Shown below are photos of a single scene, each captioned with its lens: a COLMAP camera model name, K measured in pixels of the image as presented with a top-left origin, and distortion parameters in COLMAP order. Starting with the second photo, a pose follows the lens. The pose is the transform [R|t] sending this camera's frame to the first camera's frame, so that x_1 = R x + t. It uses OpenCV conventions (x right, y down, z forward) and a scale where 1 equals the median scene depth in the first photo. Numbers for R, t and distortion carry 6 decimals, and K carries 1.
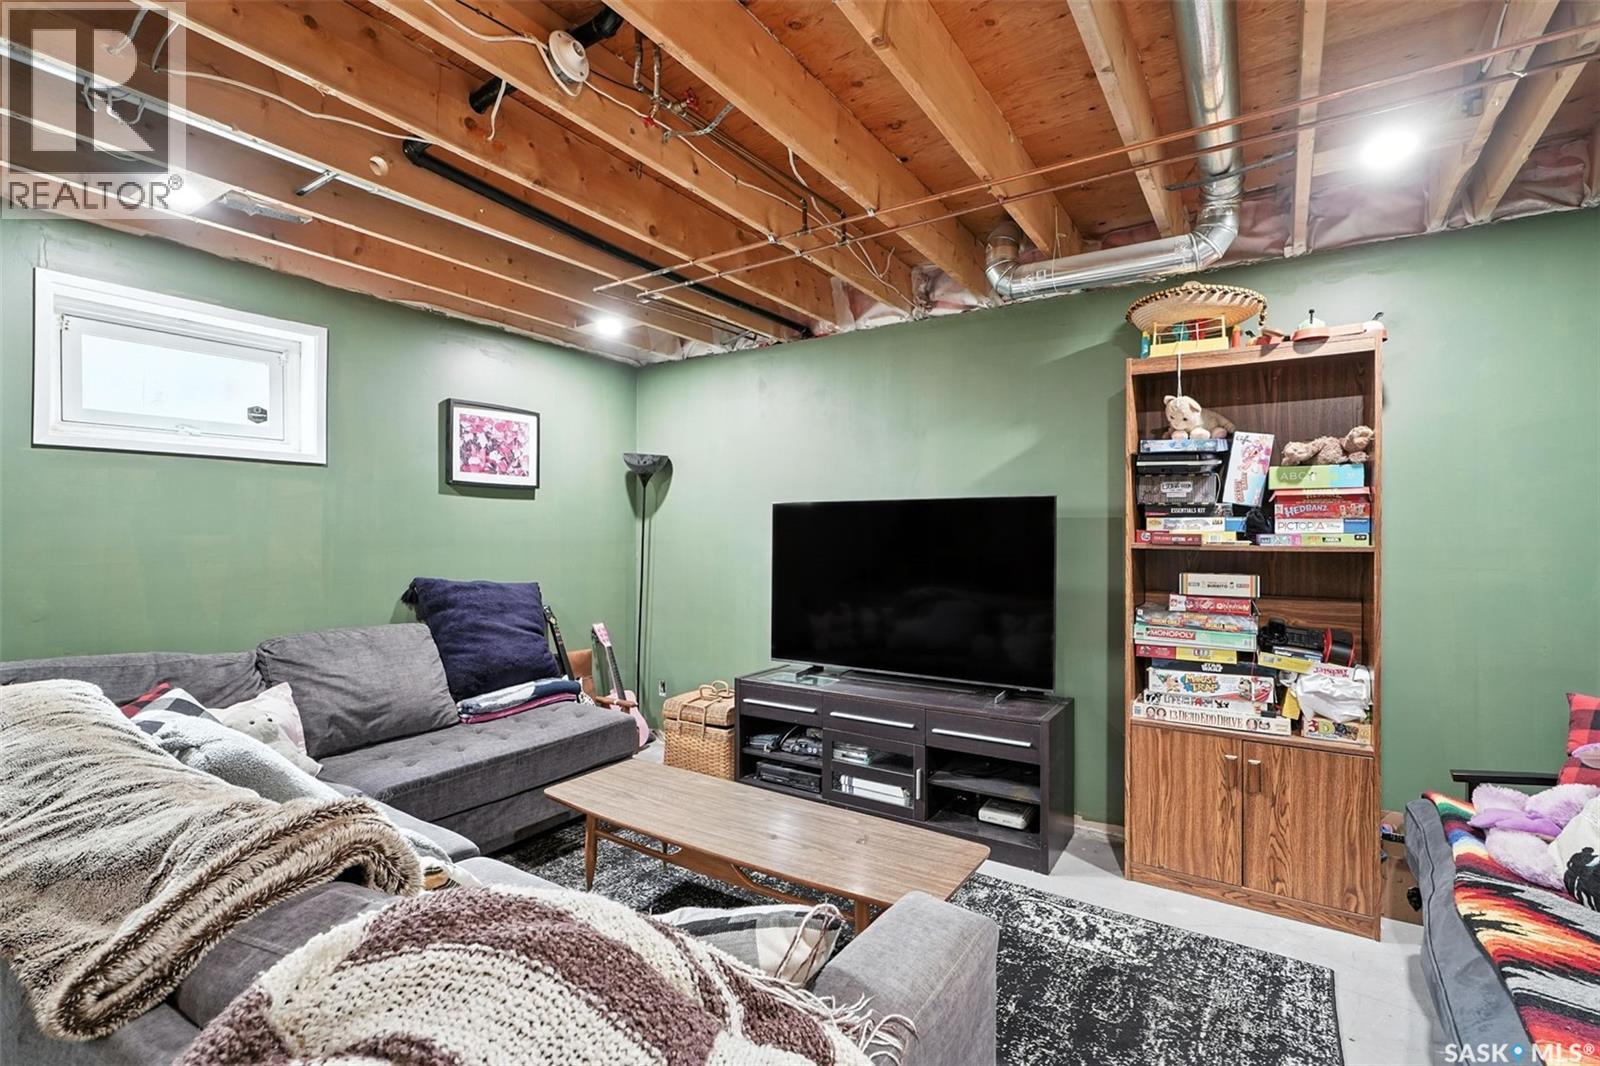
lens RADIAL K [[731.4, 0, 802.1], [0, 731.4, 534.2], [0, 0, 1]] dist [0.000400, 0.000024]
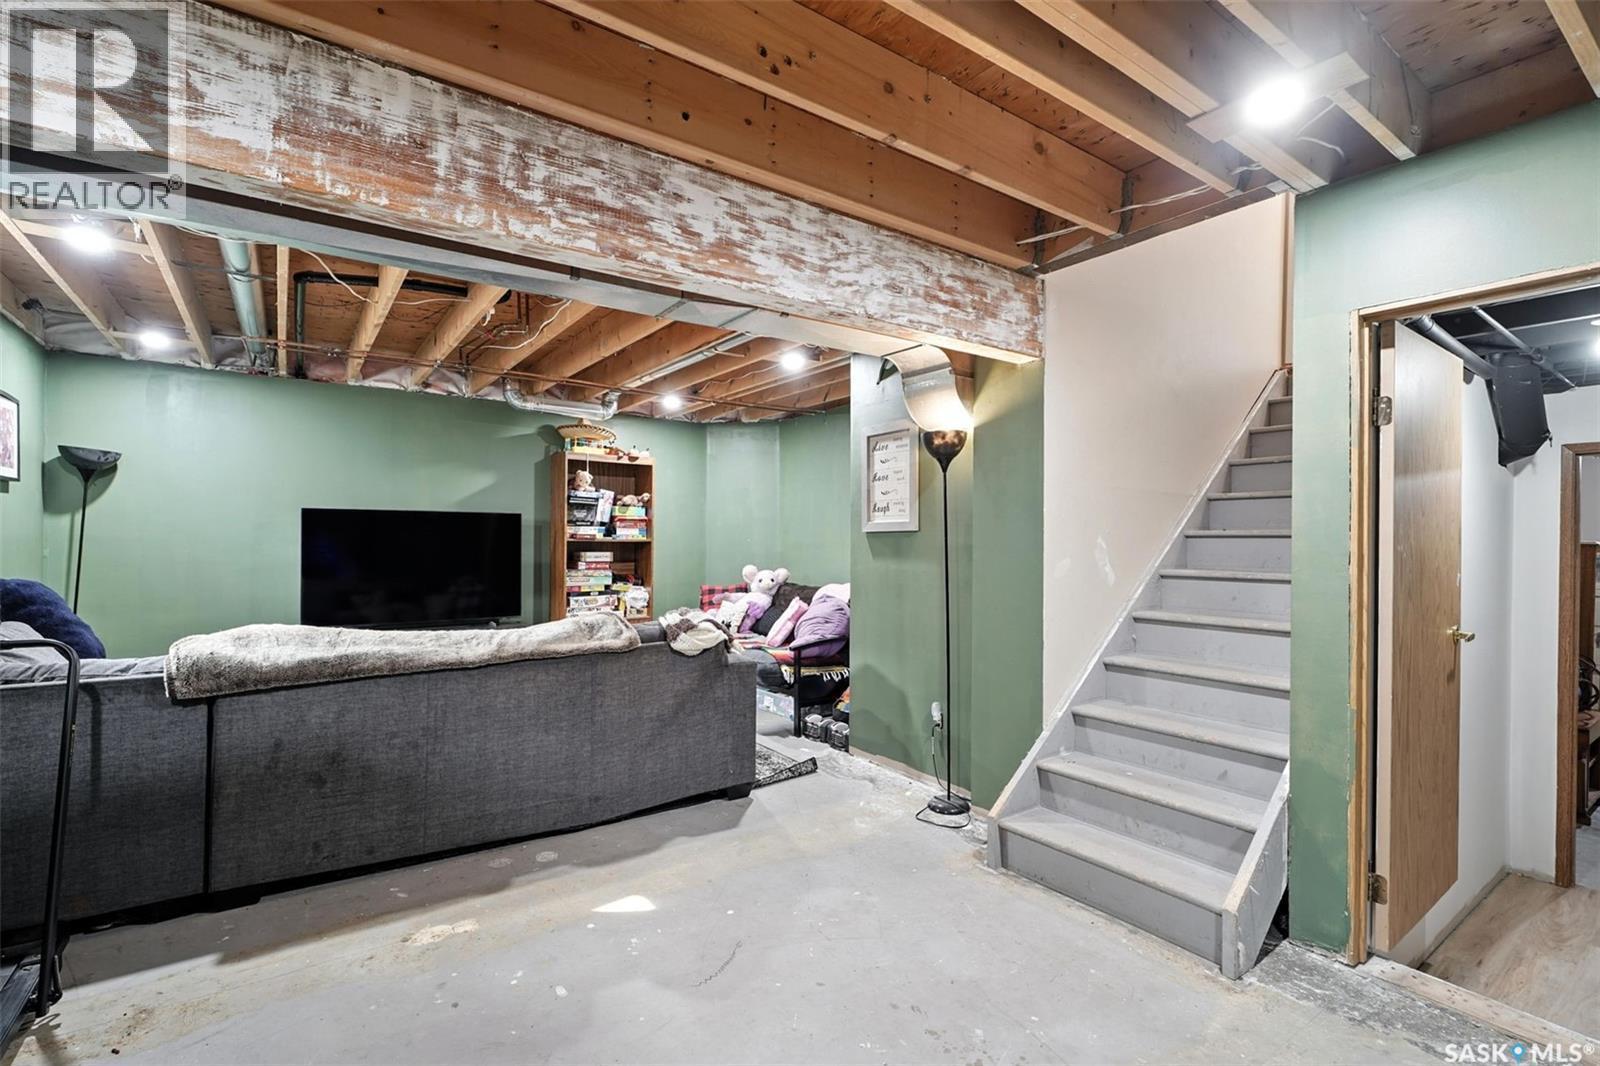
lens RADIAL K [[731.4, 0, 798.8], [0, 731.4, 534.9], [0, 0, 1]] dist [0.000400, 0.000024]
pose [[0.365806, 0.002434, 0.930688, -1.323811], [-0.010729, 0.999941, 0.001602, -0.008499], [-0.930629, -0.010571, 0.365811, -0.414234]]
